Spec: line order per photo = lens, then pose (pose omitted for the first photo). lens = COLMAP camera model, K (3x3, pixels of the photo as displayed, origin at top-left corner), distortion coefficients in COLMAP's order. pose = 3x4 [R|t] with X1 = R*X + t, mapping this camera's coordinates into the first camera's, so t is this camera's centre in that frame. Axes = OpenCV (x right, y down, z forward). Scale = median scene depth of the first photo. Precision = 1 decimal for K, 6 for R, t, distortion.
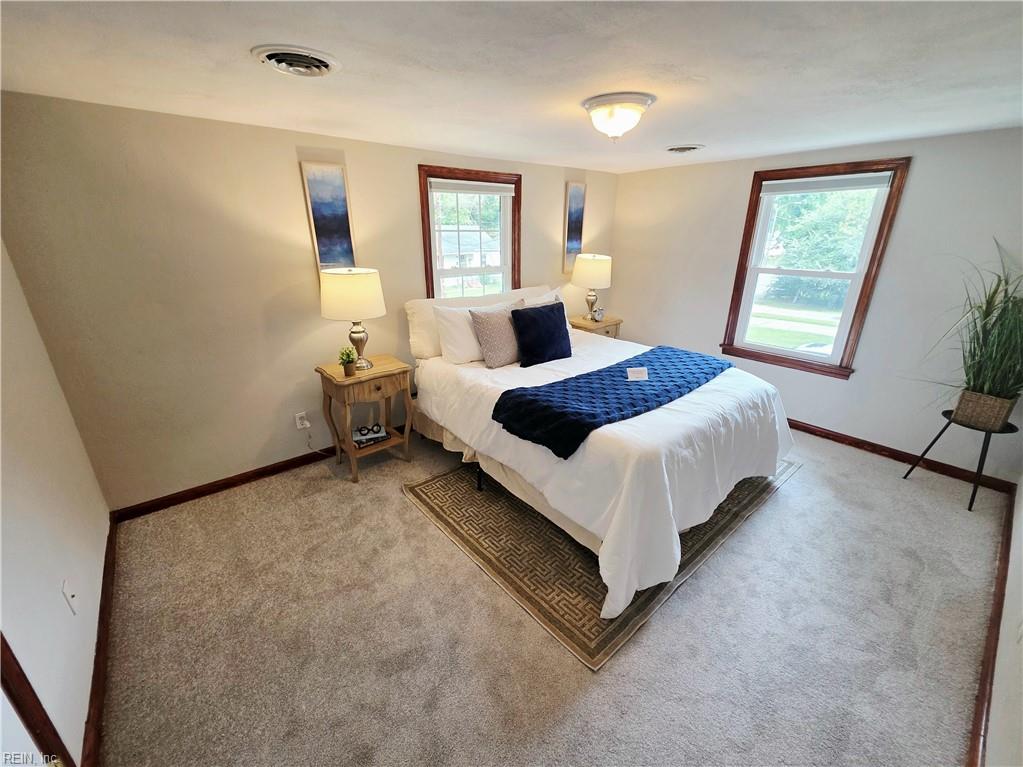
lens RADIAL K [[422.2, 0, 511.5], [0, 422.2, 383.5], [0, 0, 1]] dist [-0.000617, 0.000040]
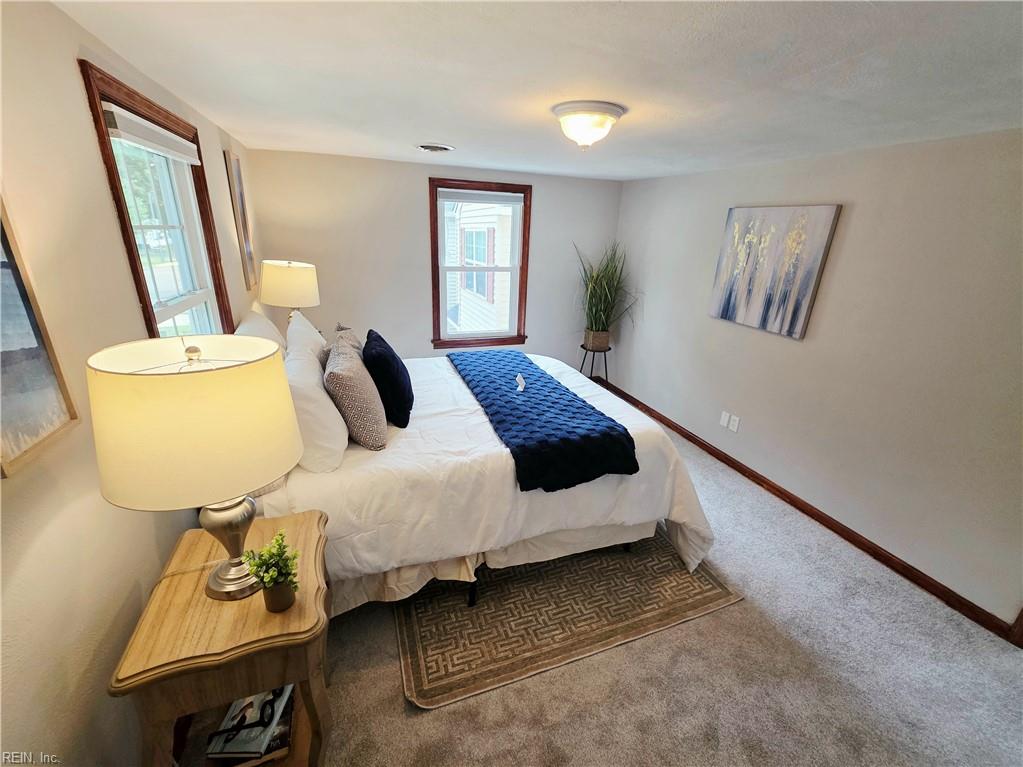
lens RADIAL K [[422.2, 0, 511.5], [0, 422.2, 383.5], [0, 0, 1]] dist [-0.000617, 0.000040]
pose [[0.344364, -0.305567, 0.887718, -0.574266], [0.287297, 0.934489, 0.210218, -0.225438], [-0.893798, 0.182647, 0.409592, 0.591428]]
